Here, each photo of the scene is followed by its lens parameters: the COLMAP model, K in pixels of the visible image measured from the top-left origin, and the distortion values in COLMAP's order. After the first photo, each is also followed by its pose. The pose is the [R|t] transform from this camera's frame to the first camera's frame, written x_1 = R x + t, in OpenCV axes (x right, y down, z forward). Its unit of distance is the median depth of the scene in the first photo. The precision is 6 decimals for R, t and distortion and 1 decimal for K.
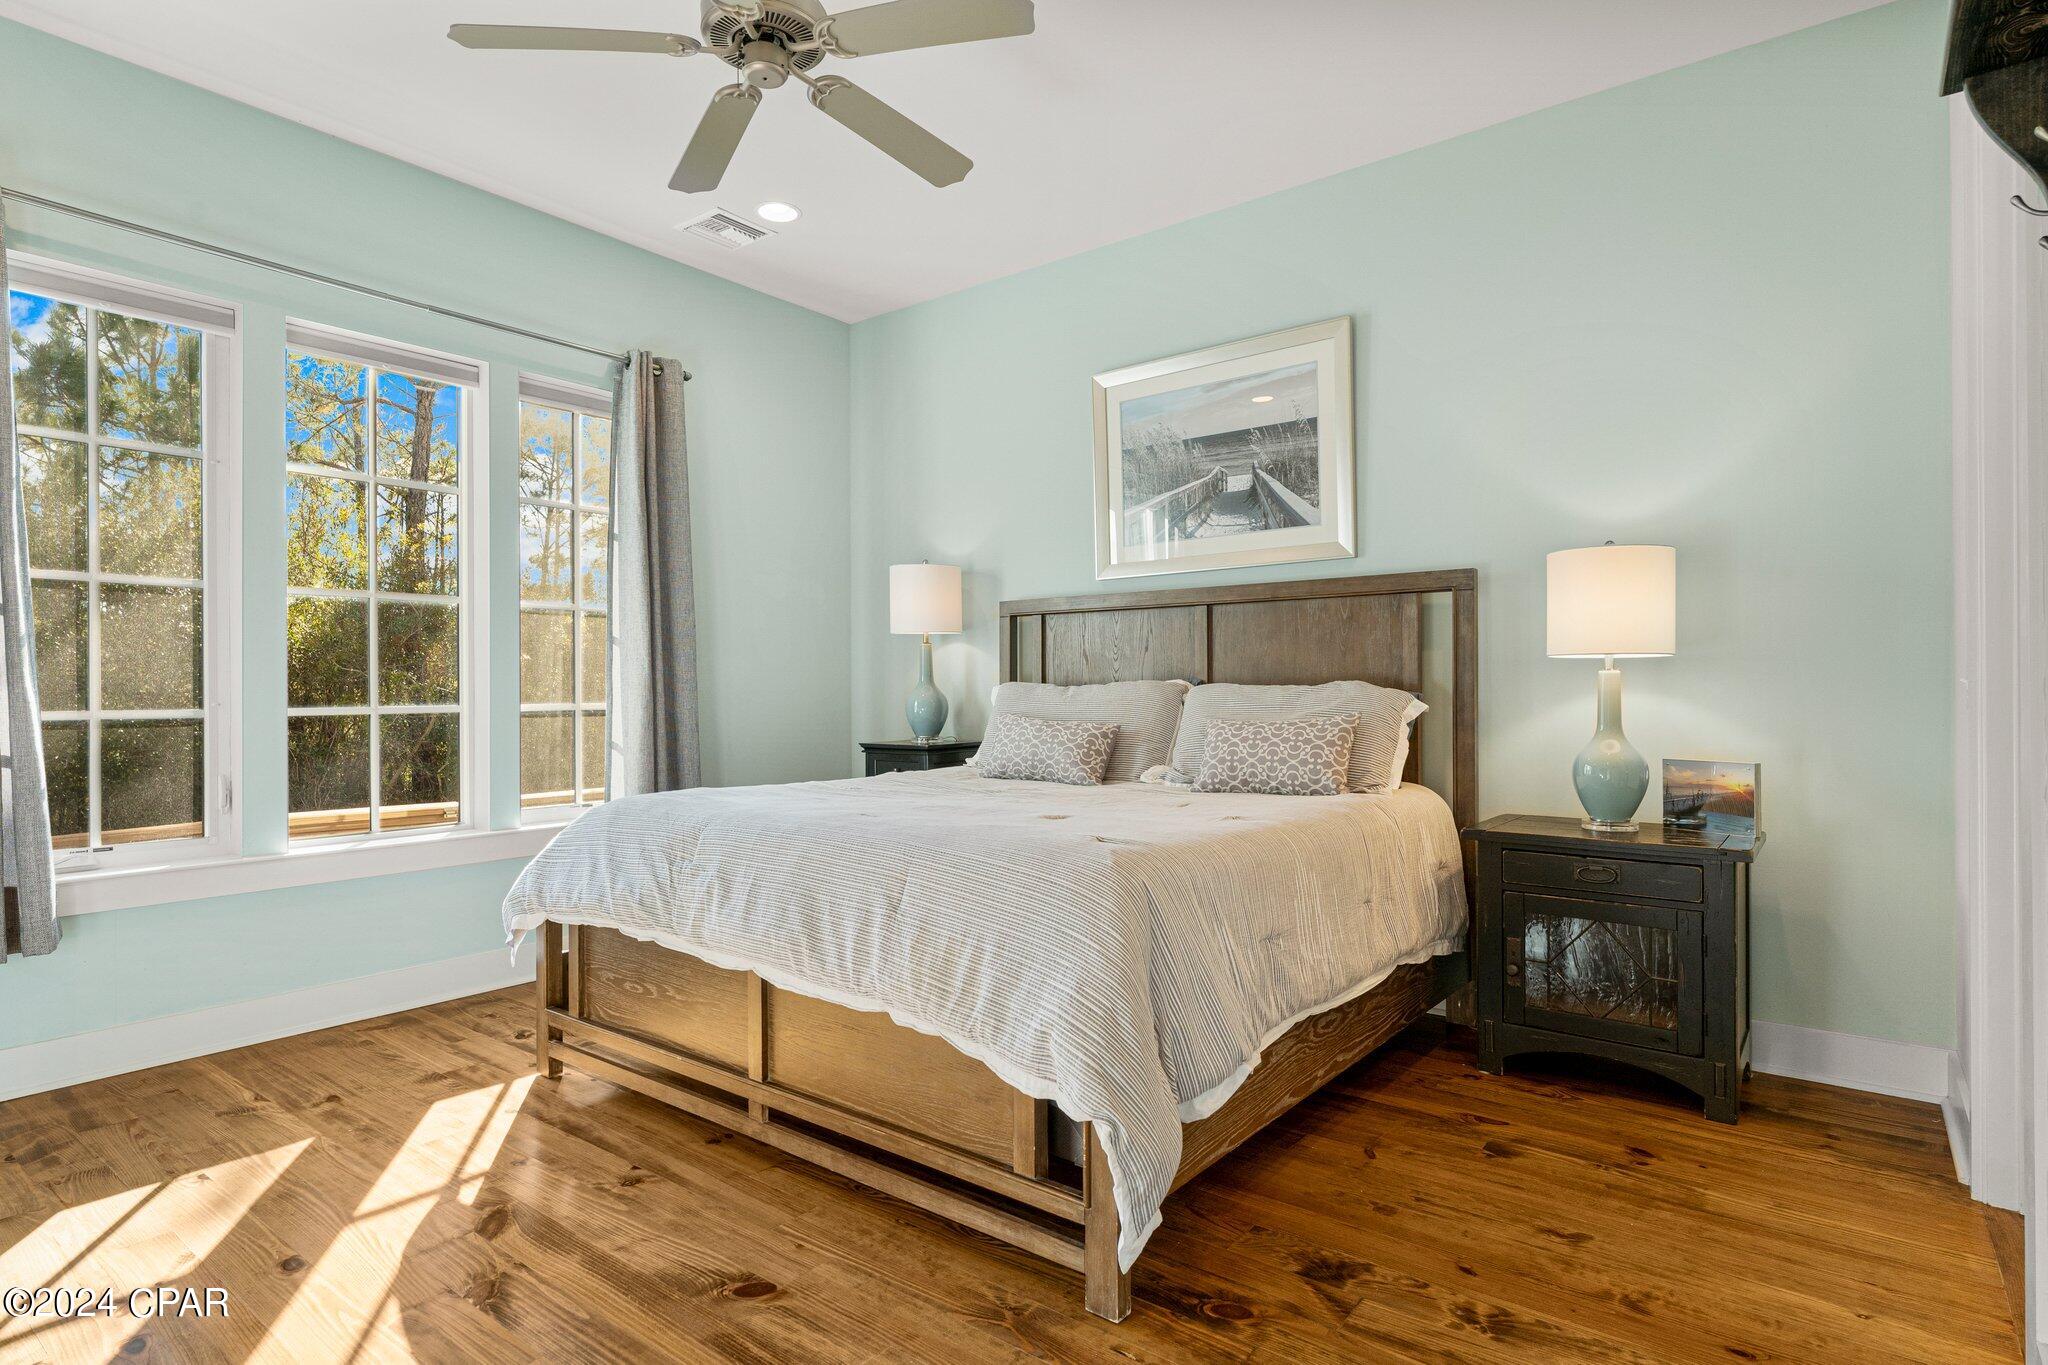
lens RADIAL K [[1052.8, 0, 1021.2], [0, 1052.8, 689.0], [0, 0, 1]] dist [0.001195, 0.000147]
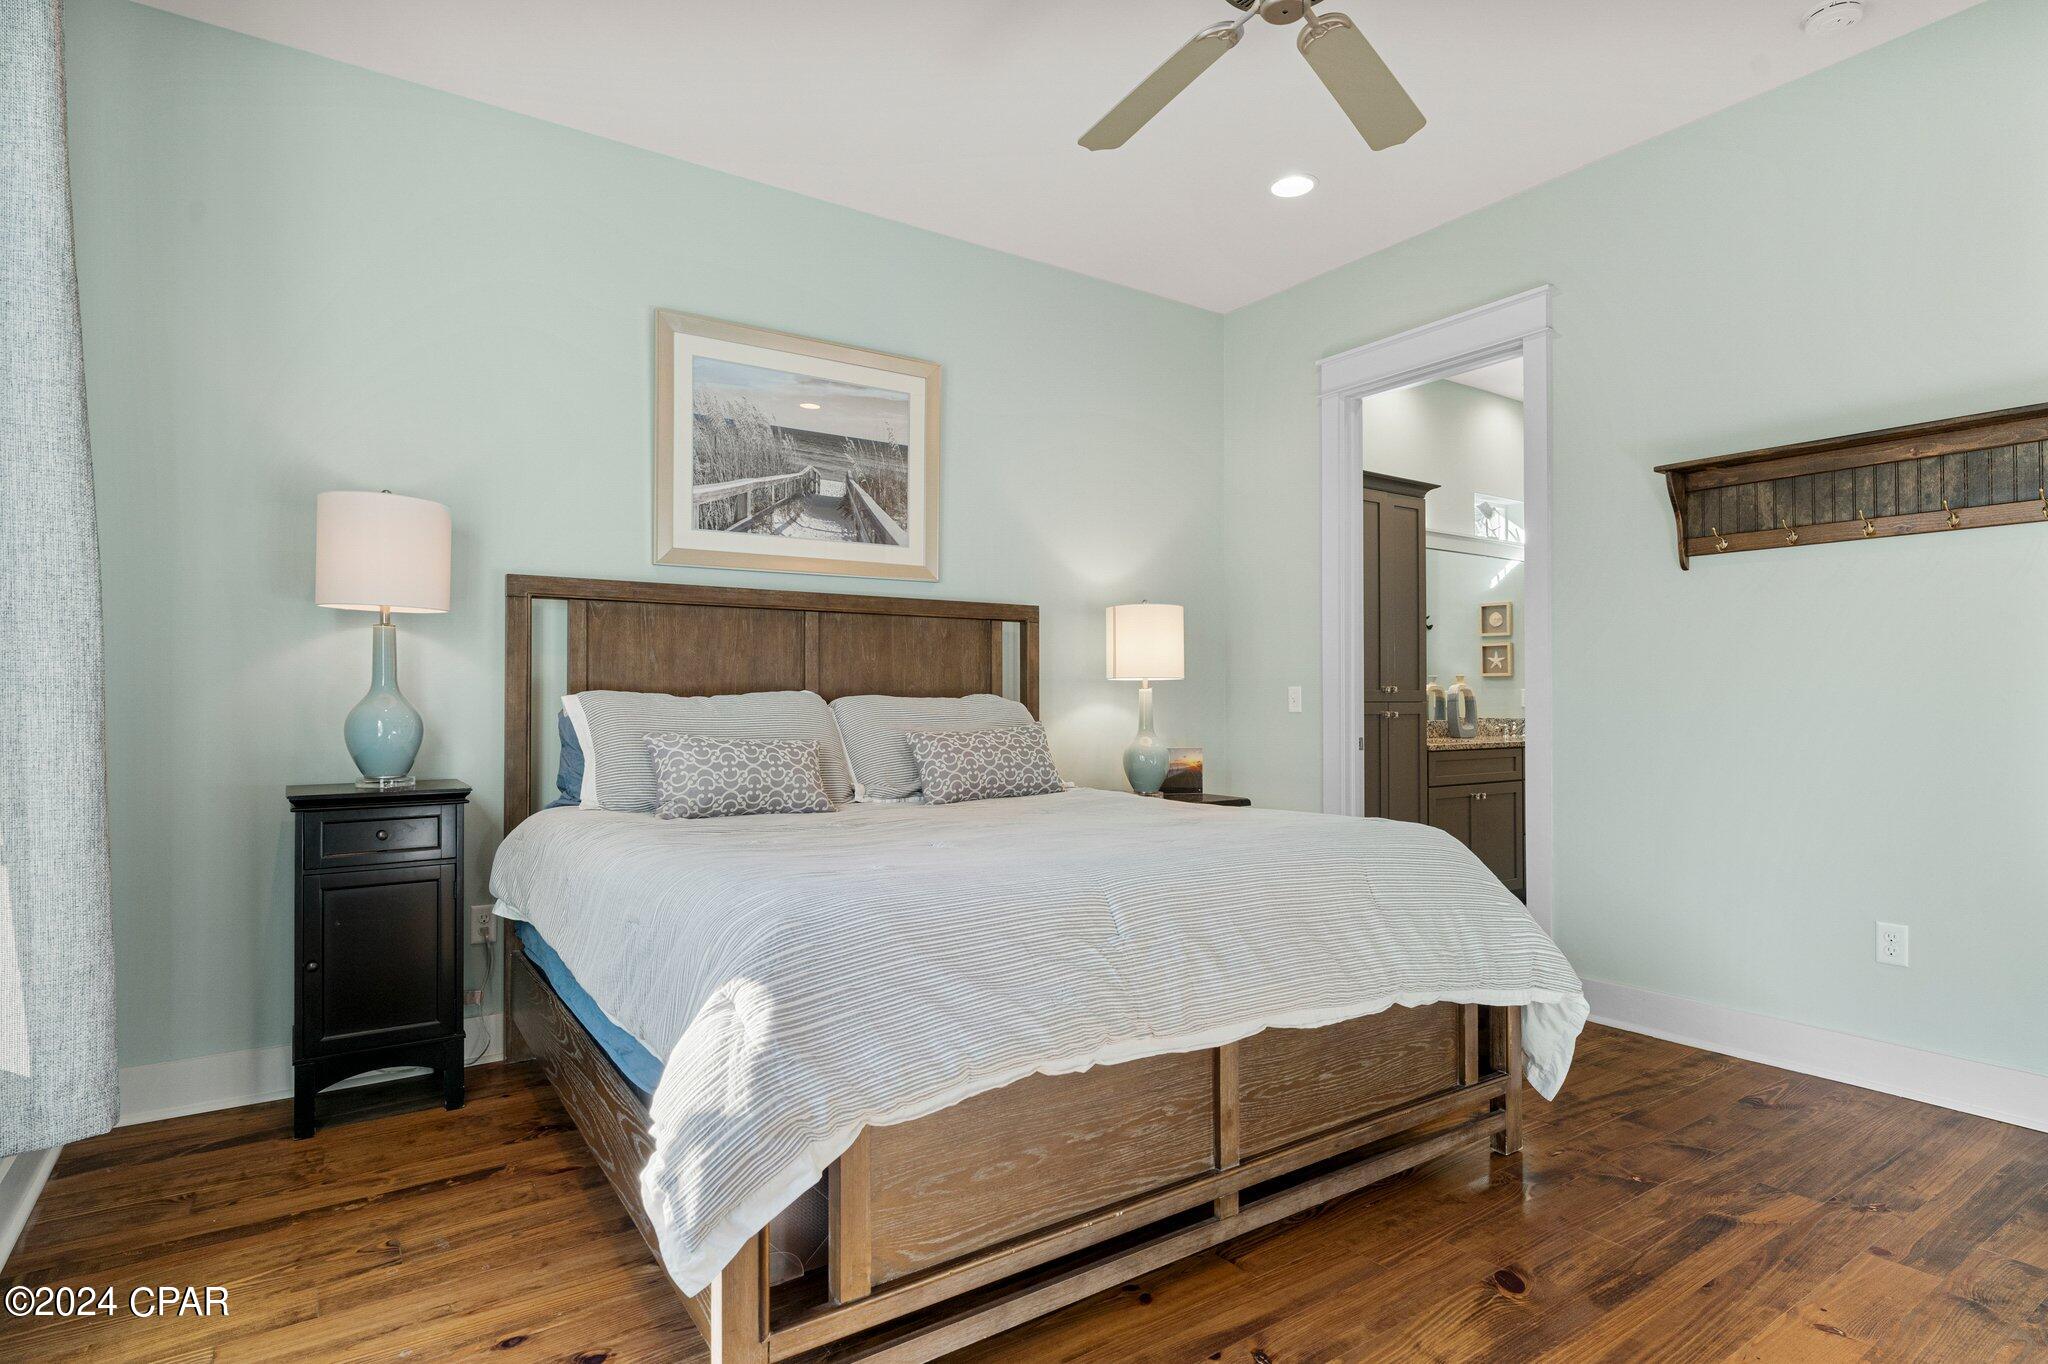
lens RADIAL K [[1052.8, 0, 1019.9], [0, 1052.8, 686.6], [0, 0, 1]] dist [0.001195, 0.000147]
pose [[0.311822, 0.016636, 0.949995, -0.684810], [-0.000709, 0.999851, -0.017276, 0.003356], [-0.950140, 0.004714, 0.311787, 0.557070]]
